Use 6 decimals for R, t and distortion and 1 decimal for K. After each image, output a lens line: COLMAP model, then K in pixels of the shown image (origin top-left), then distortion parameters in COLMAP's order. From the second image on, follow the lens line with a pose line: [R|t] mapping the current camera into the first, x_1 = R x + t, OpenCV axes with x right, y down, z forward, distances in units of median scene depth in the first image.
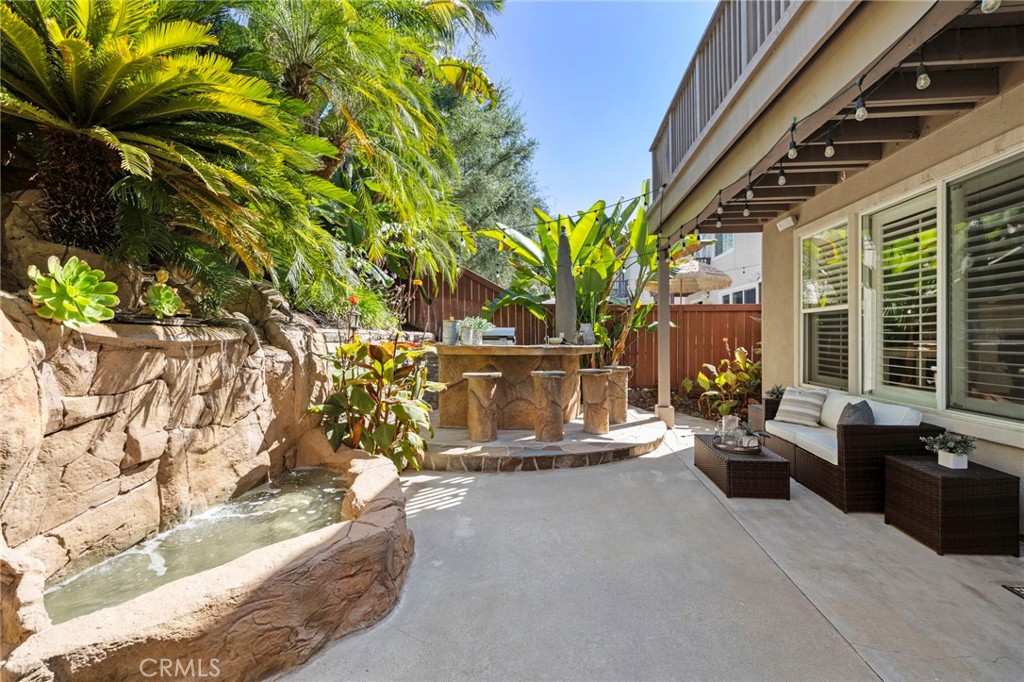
lens RADIAL K [[430.4, 0, 518.8], [0, 430.4, 335.5], [0, 0, 1]] dist [0.001350, 0.000032]
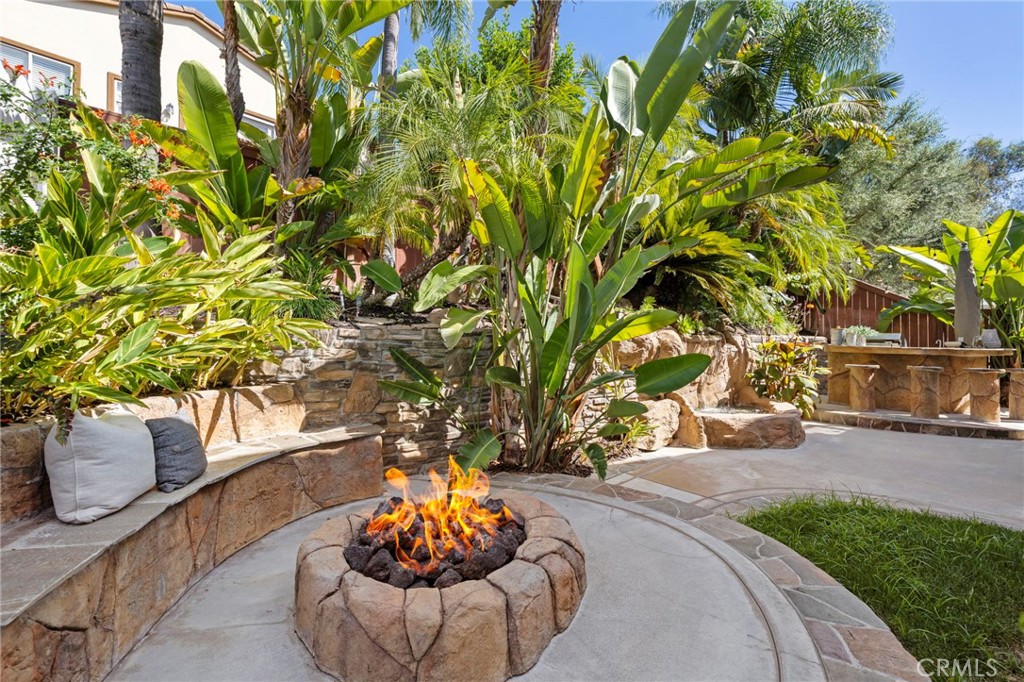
lens RADIAL K [[430.4, 0, 518.8], [0, 430.4, 335.5], [0, 0, 1]] dist [0.001350, 0.000032]
pose [[0.668277, 0.003660, -0.743903, 0.240707], [-0.005290, 0.999986, 0.000168, -0.007532], [0.743893, 0.003823, 0.668287, -0.908921]]
